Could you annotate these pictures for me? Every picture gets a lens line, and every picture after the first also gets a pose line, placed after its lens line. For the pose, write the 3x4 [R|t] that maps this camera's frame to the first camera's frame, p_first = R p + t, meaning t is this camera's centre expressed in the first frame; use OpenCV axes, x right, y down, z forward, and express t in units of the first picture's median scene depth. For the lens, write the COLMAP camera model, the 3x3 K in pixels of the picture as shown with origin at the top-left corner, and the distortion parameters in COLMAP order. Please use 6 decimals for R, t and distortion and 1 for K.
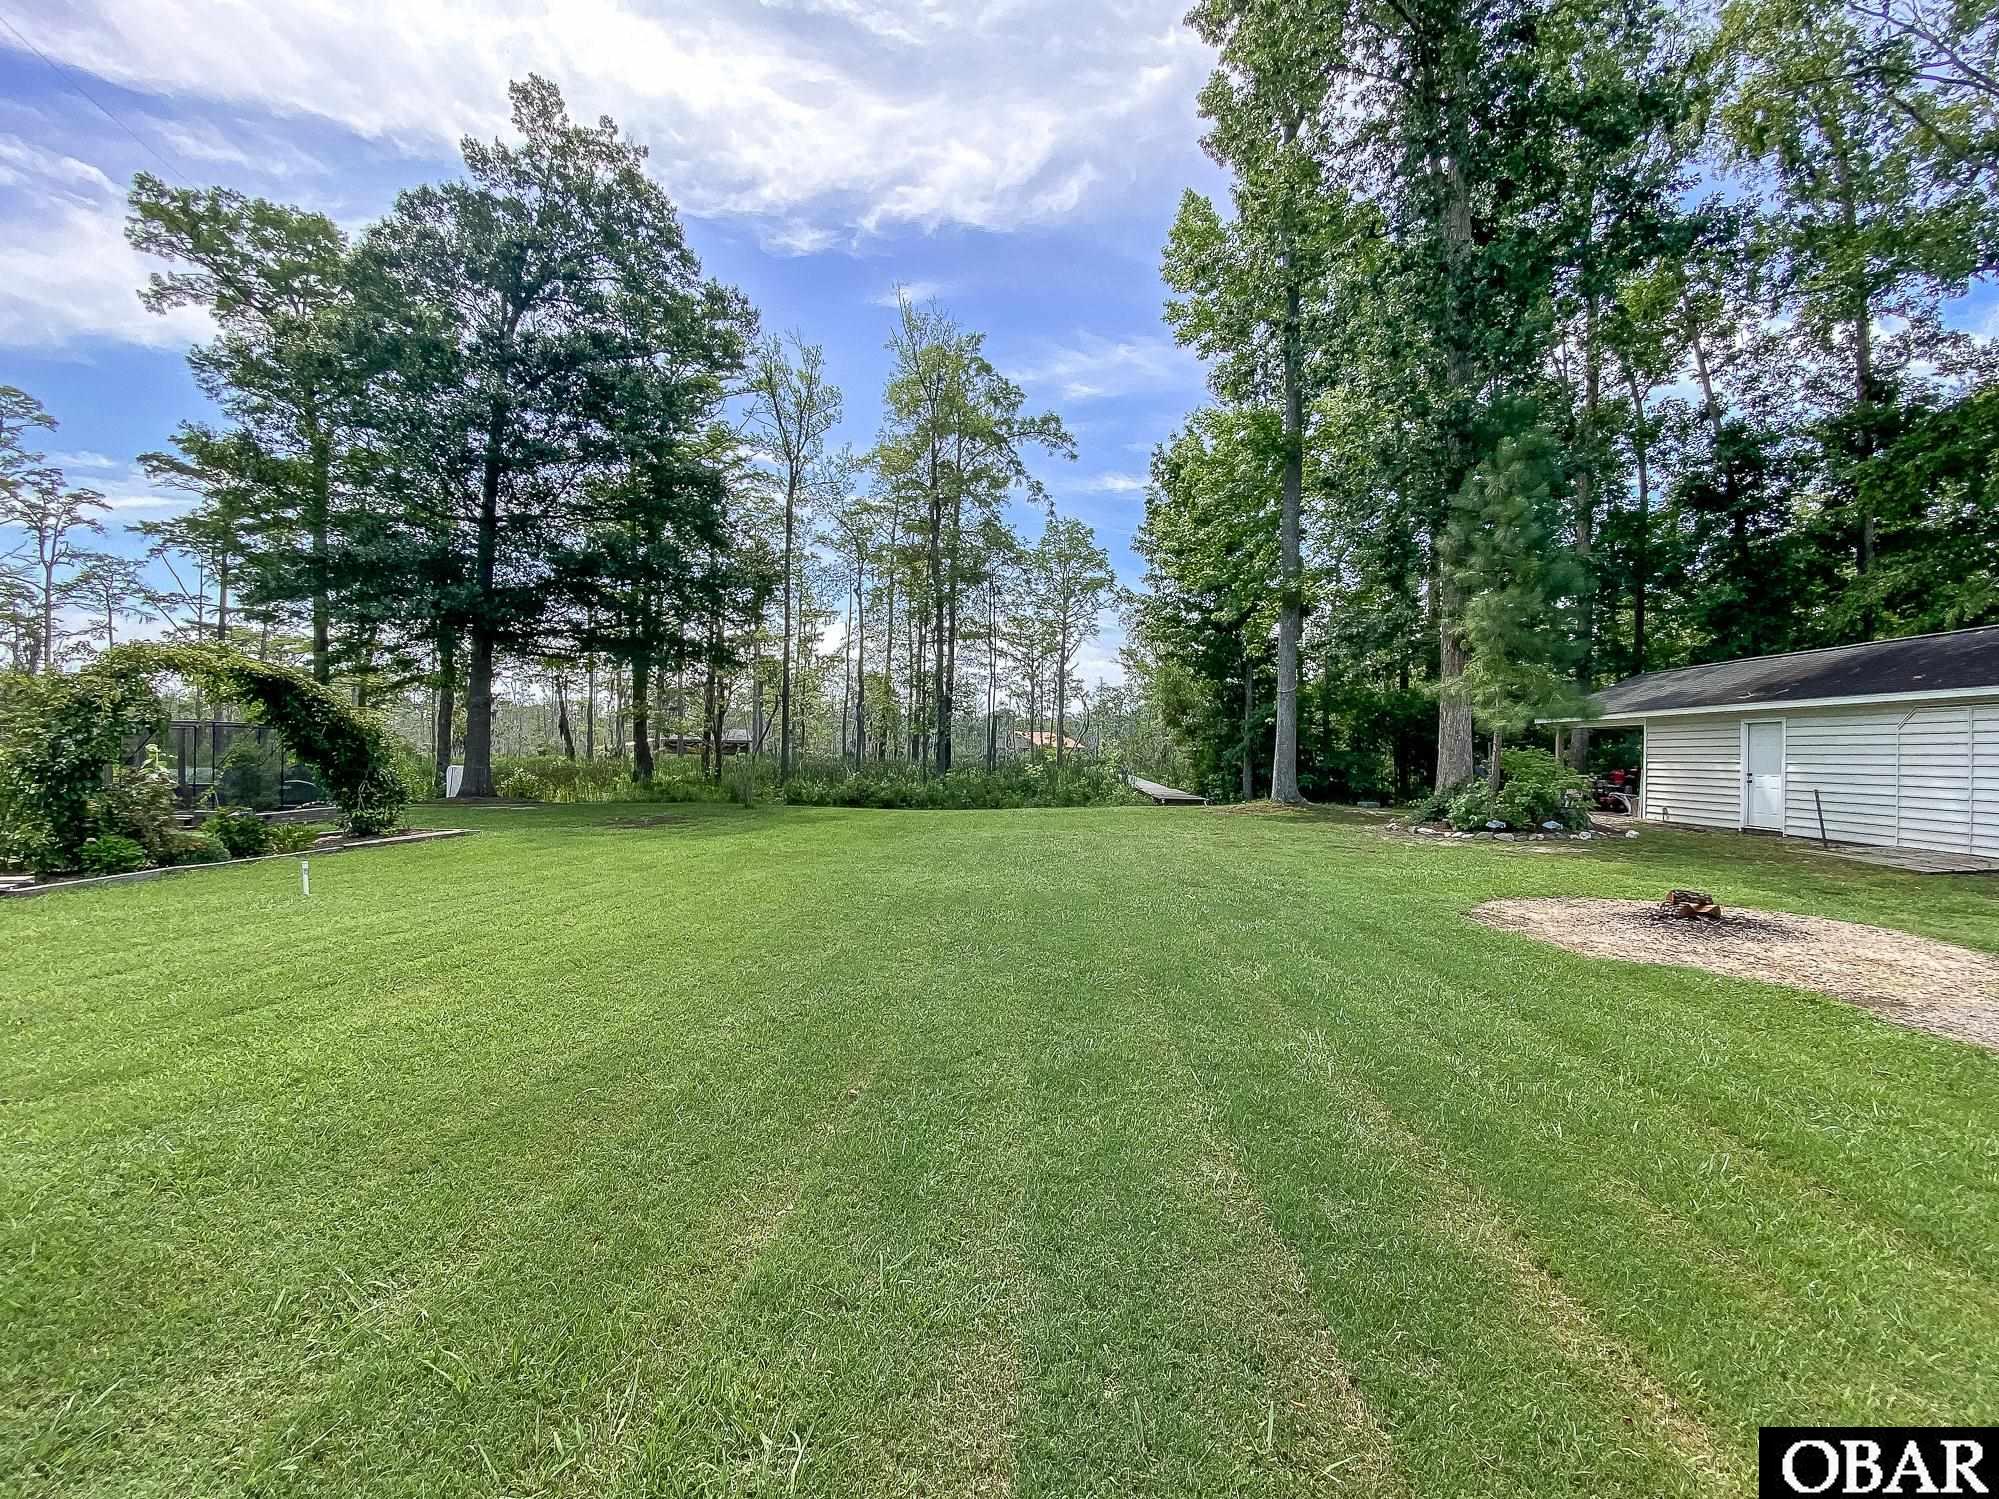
lens RADIAL K [[811.1, 0, 999.5], [0, 811.1, 749.5], [0, 0, 1]] dist [-0.001282, -0.008027]
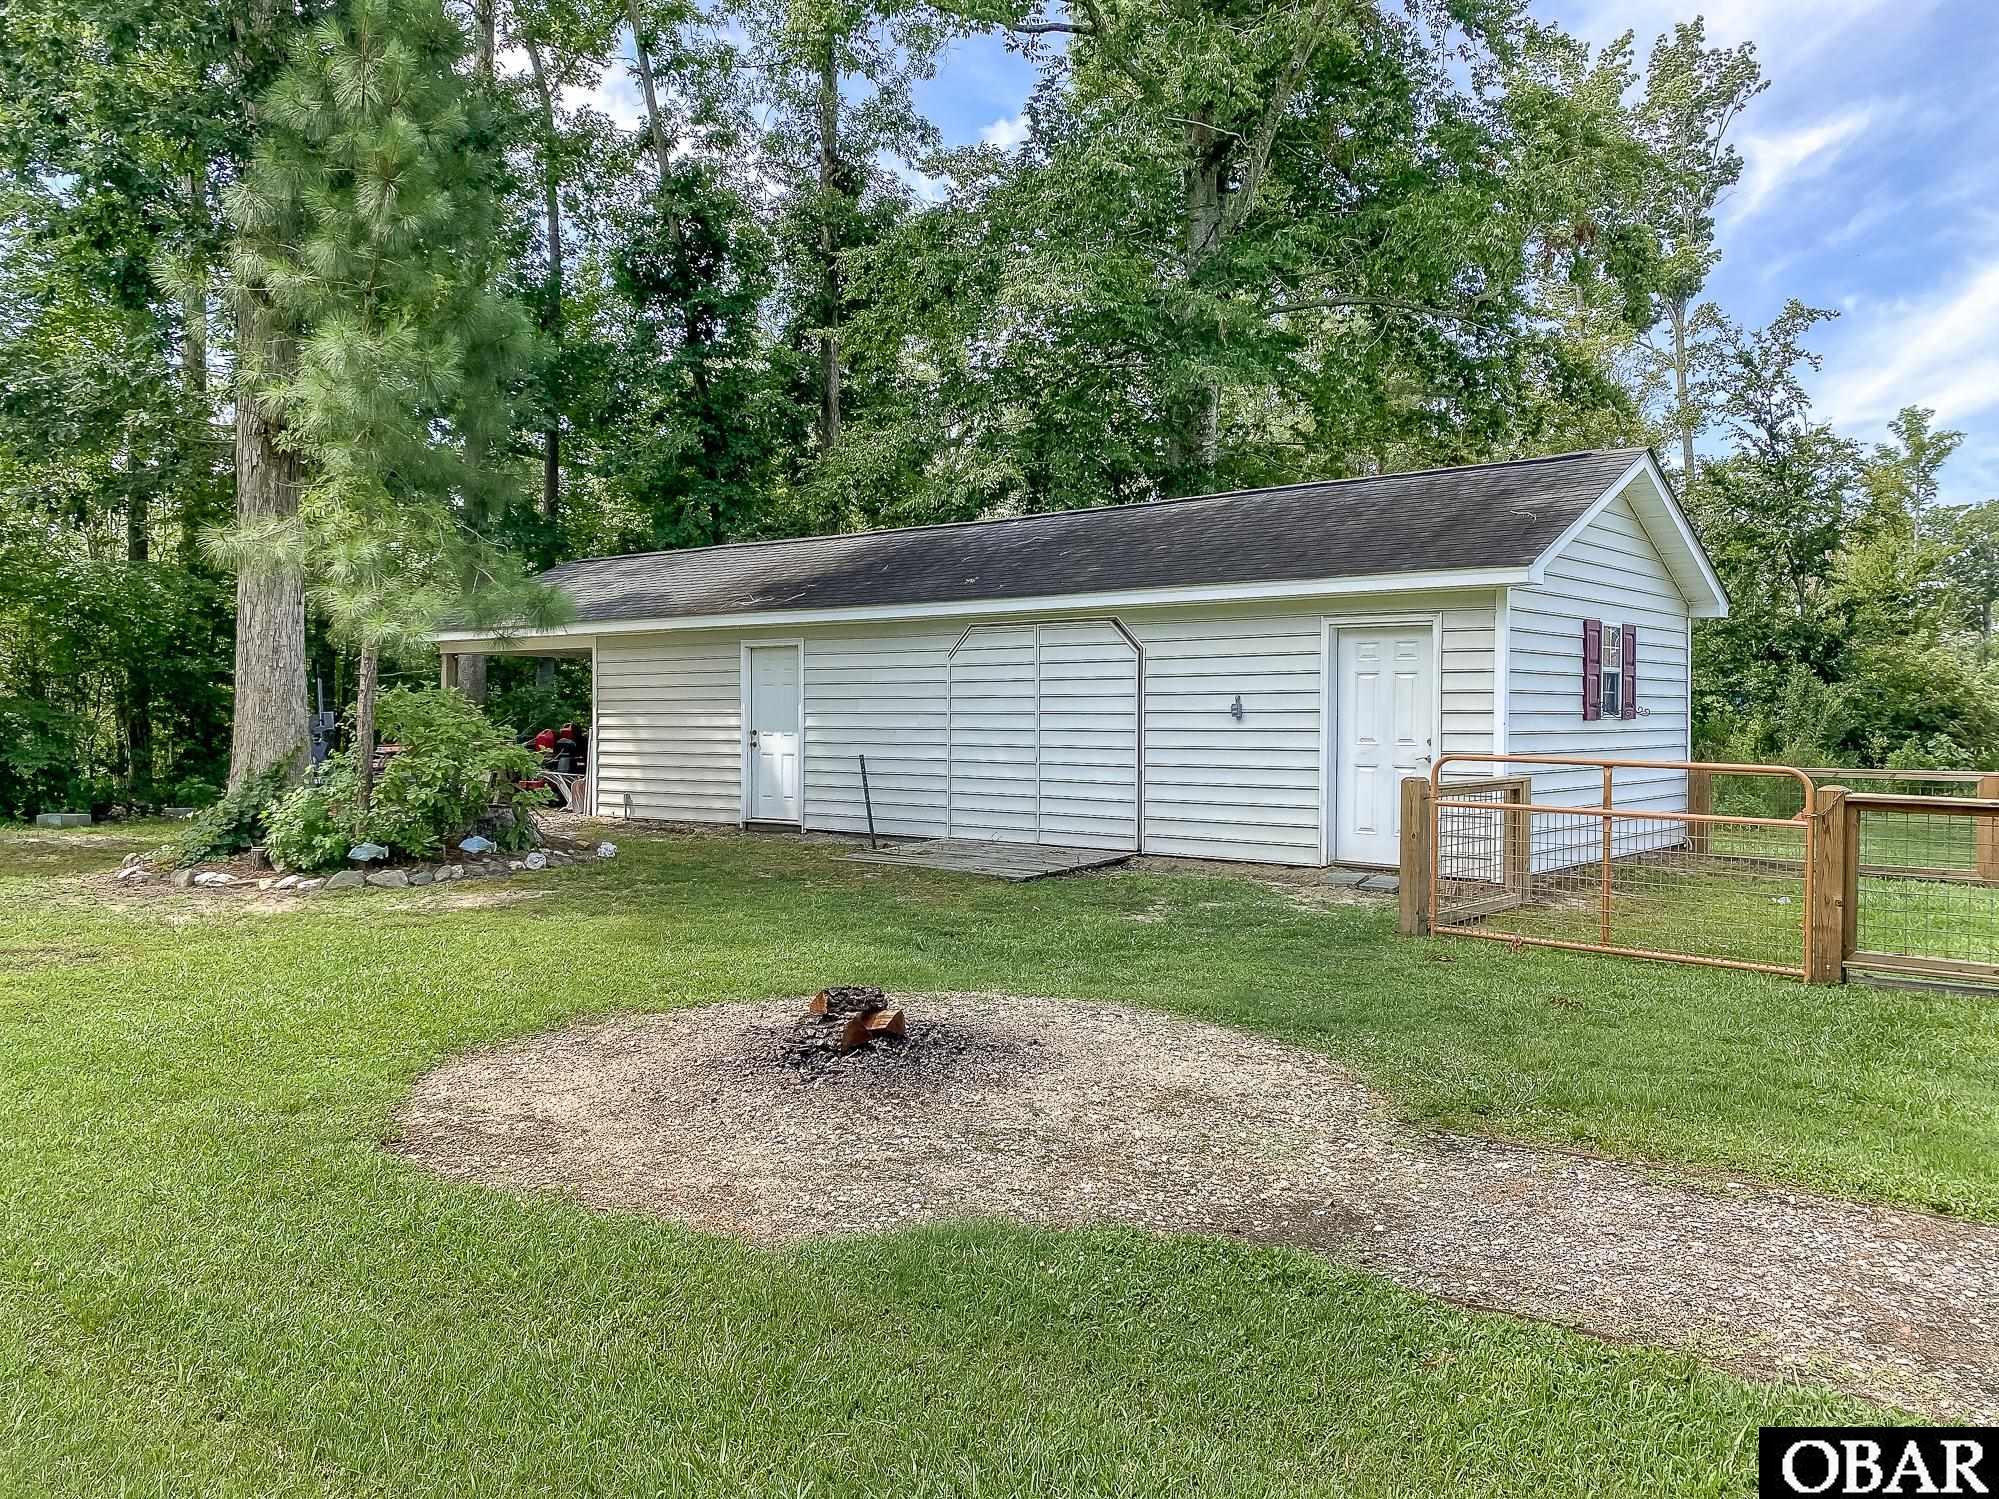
lens RADIAL K [[1481.2, 0, 1002.8], [0, 1481.2, 768.5], [0, 0, 1]] dist [-0.007387, -0.002976]
pose [[0.542251, -0.039571, 0.839284, 0.087070], [0.001877, 0.998945, 0.045886, 0.006086], [-0.840214, -0.023307, 0.541754, 0.200668]]
